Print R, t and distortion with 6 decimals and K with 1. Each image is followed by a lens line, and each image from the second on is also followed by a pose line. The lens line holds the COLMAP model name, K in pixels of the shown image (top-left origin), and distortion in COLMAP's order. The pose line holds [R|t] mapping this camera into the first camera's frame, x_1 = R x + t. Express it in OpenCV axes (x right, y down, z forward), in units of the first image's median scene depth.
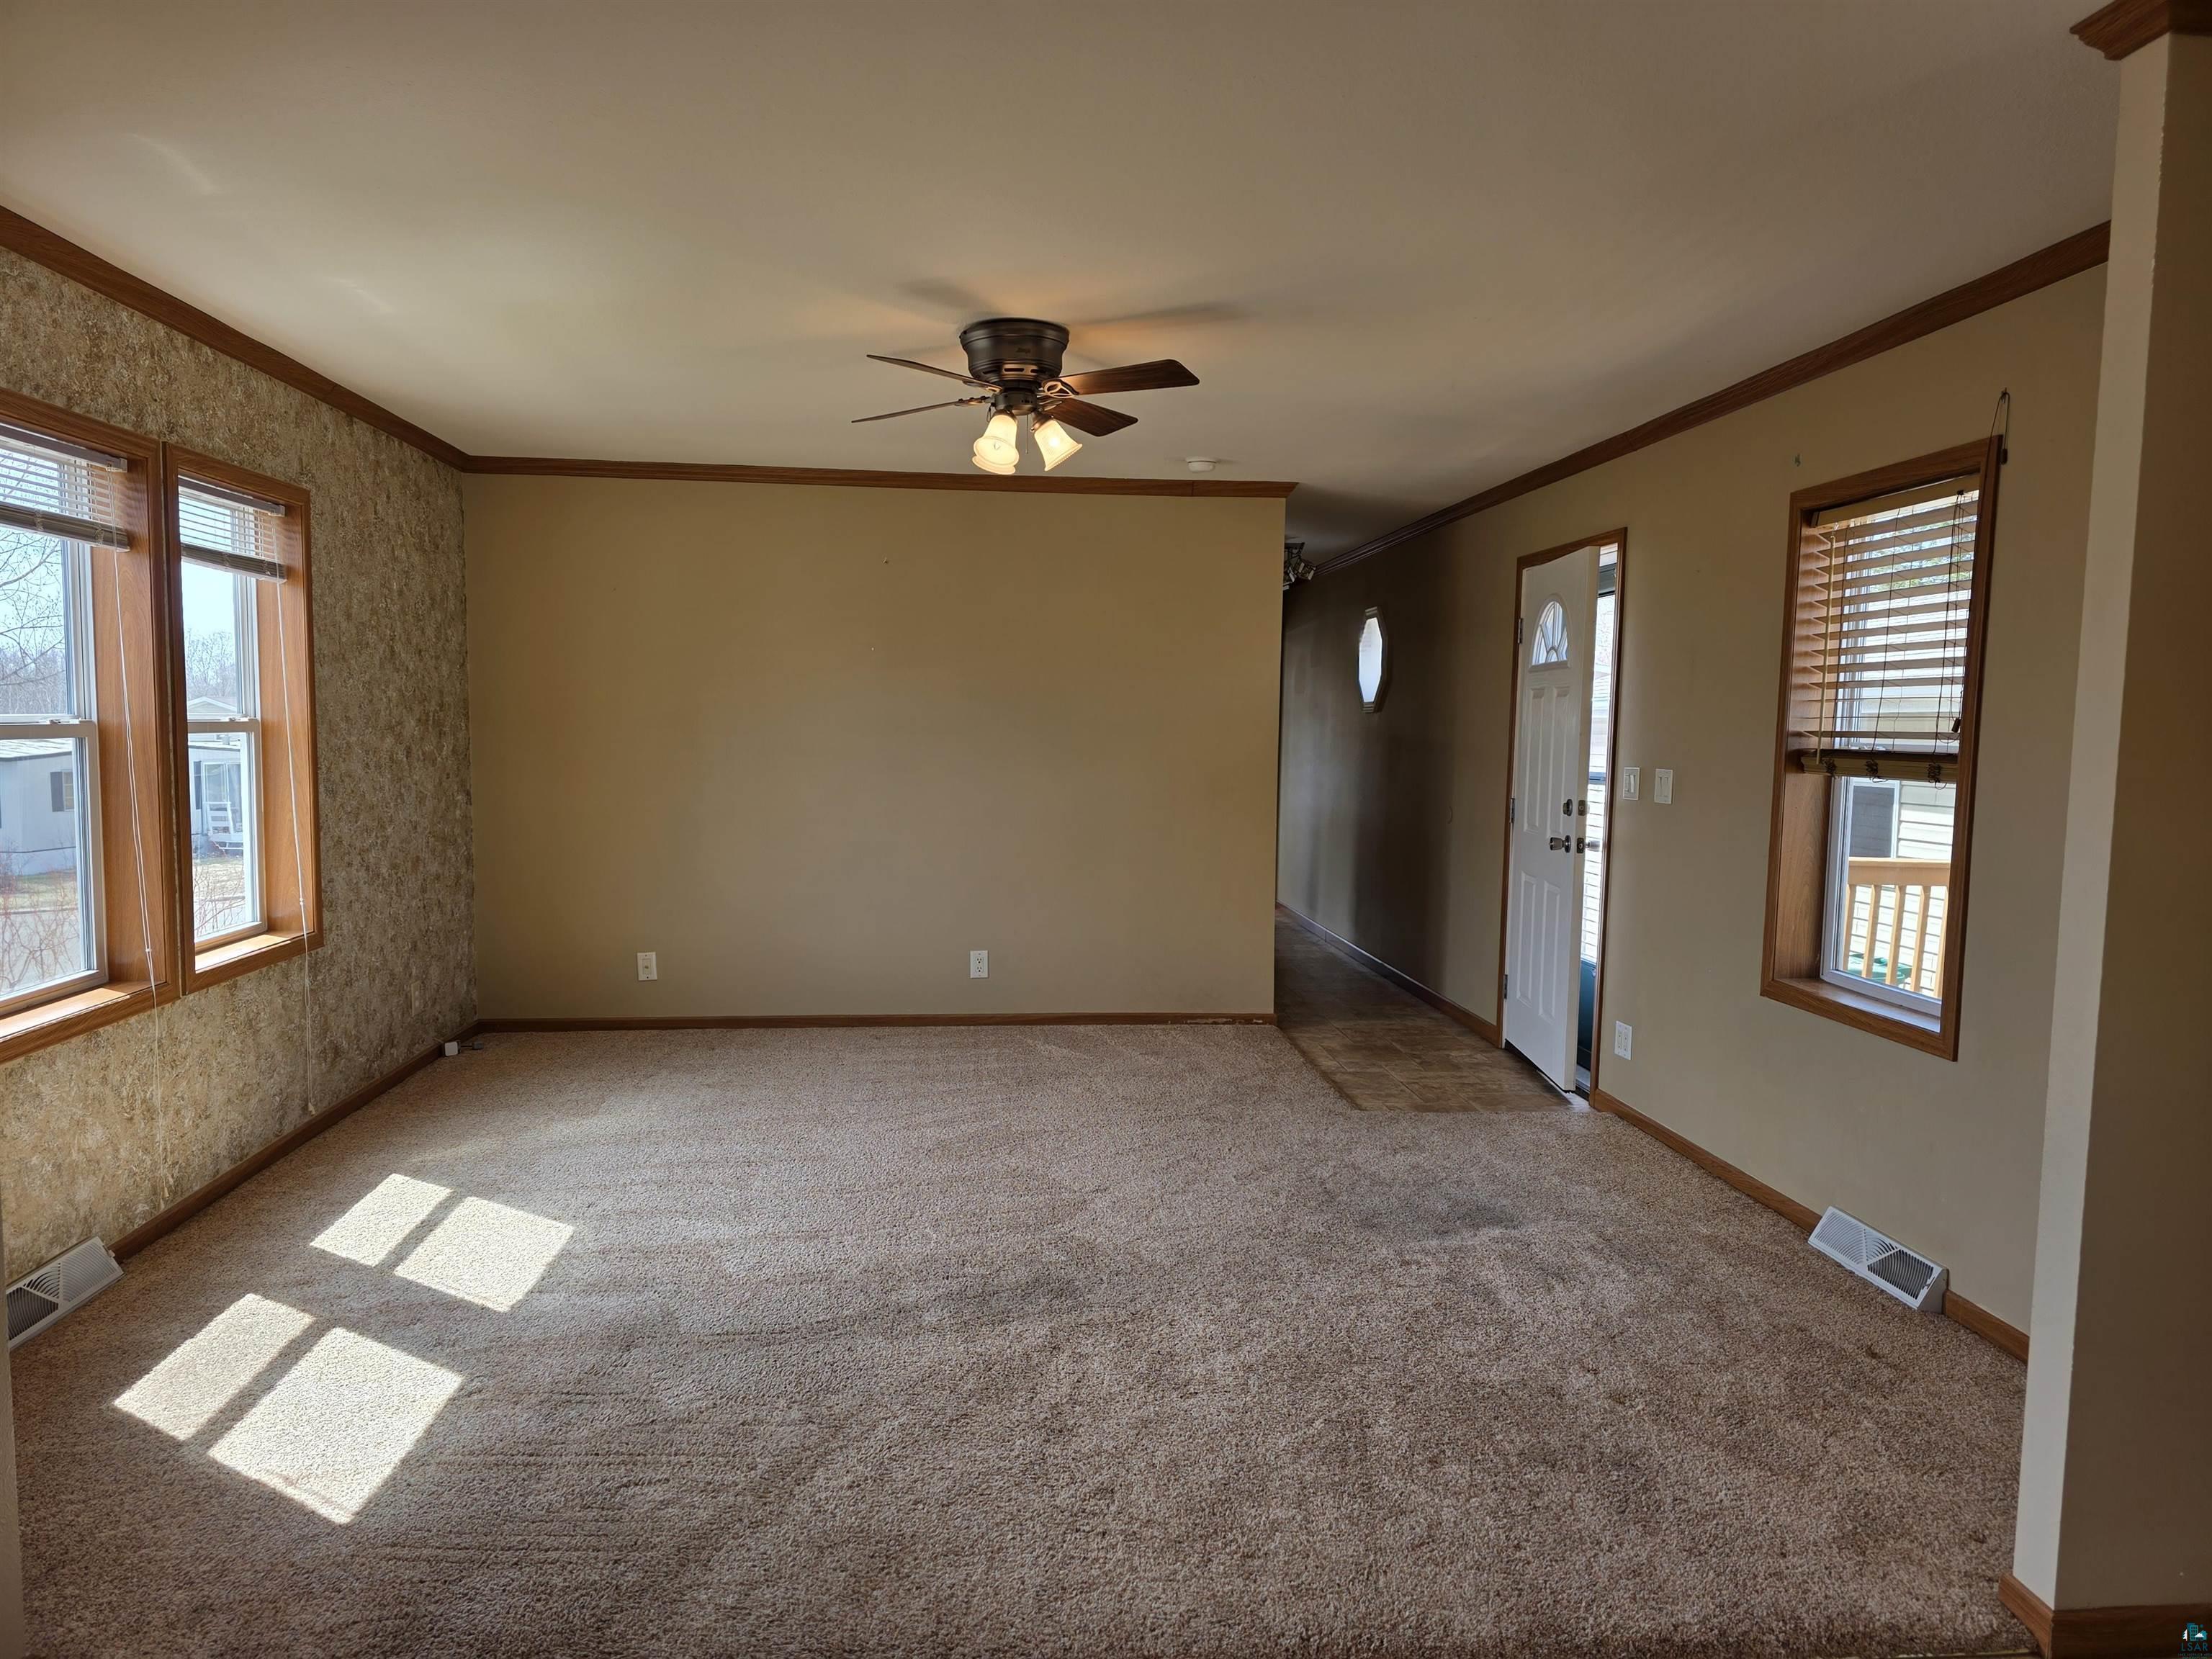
lens RADIAL K [[1463.9, 0, 1097.5], [0, 1463.9, 840.9], [0, 0, 1]] dist [0.074983, -0.067164]
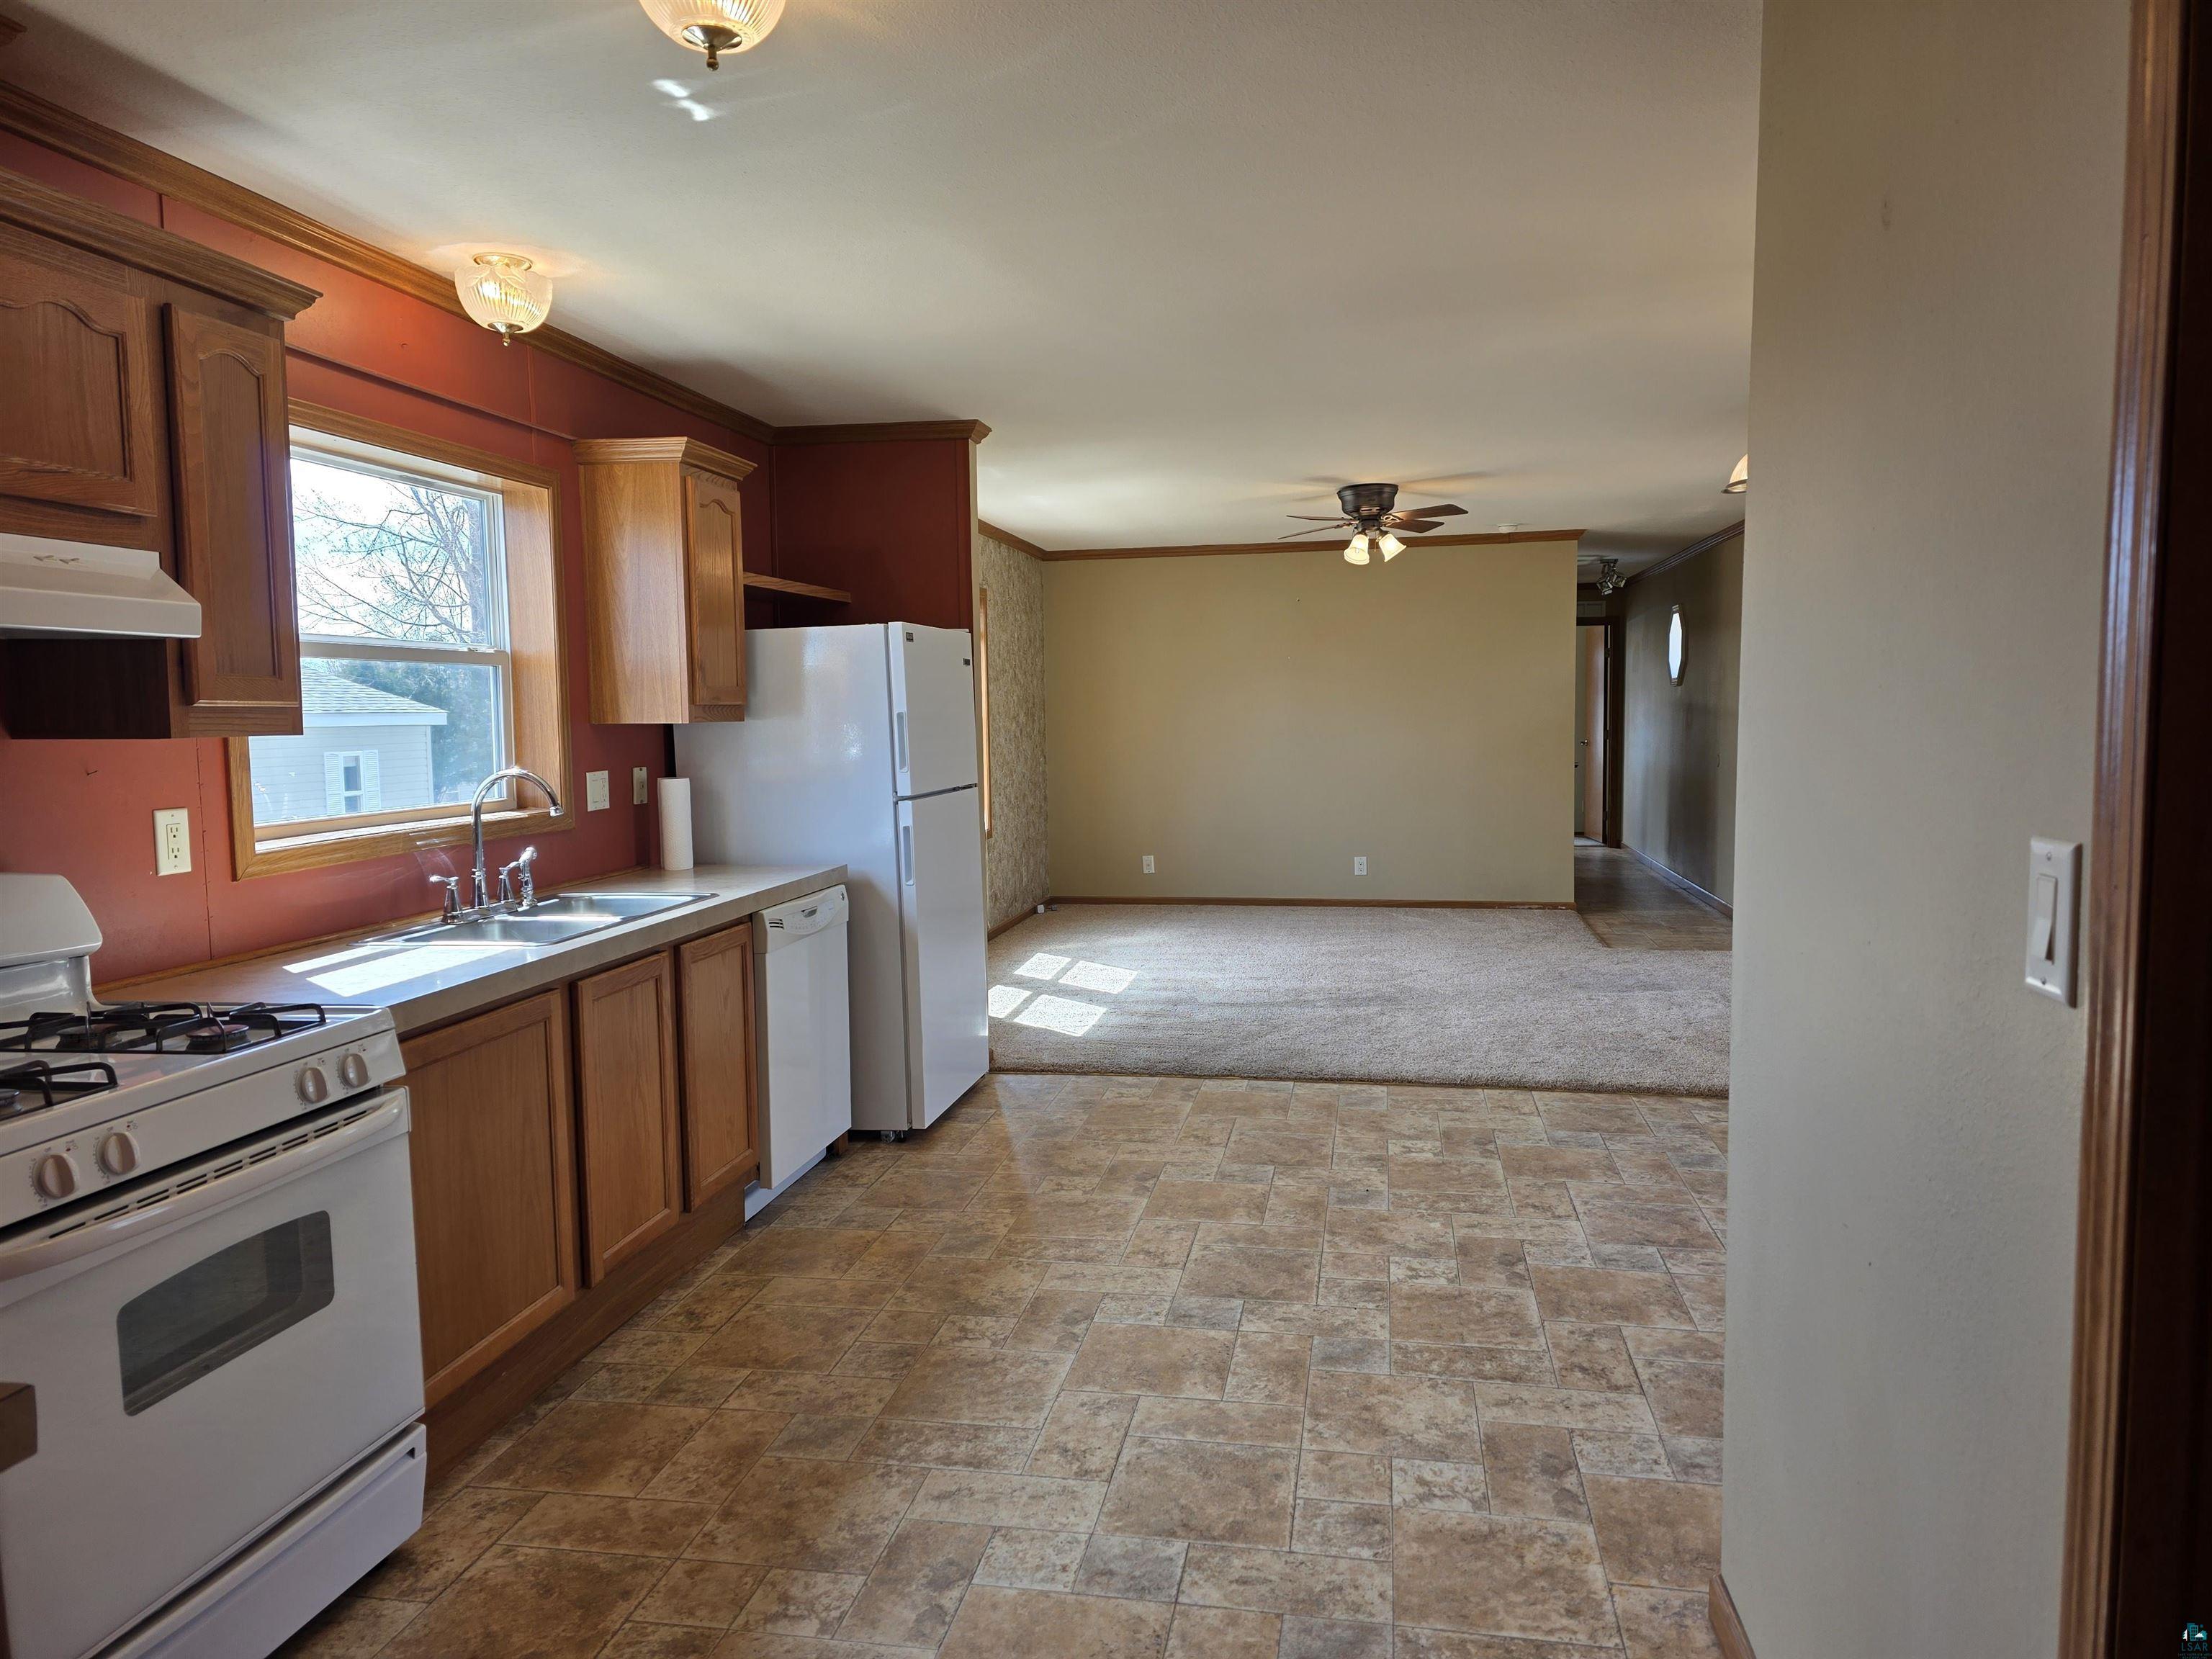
lens RADIAL K [[1463.9, 0, 1097.5], [0, 1463.9, 840.9], [0, 0, 1]] dist [0.074983, -0.067164]
pose [[0.960141, -0.003281, -0.279496, 0.127921], [0.006032, 0.999941, 0.008985, 0.071081], [0.279451, -0.010313, 0.960105, -0.826895]]
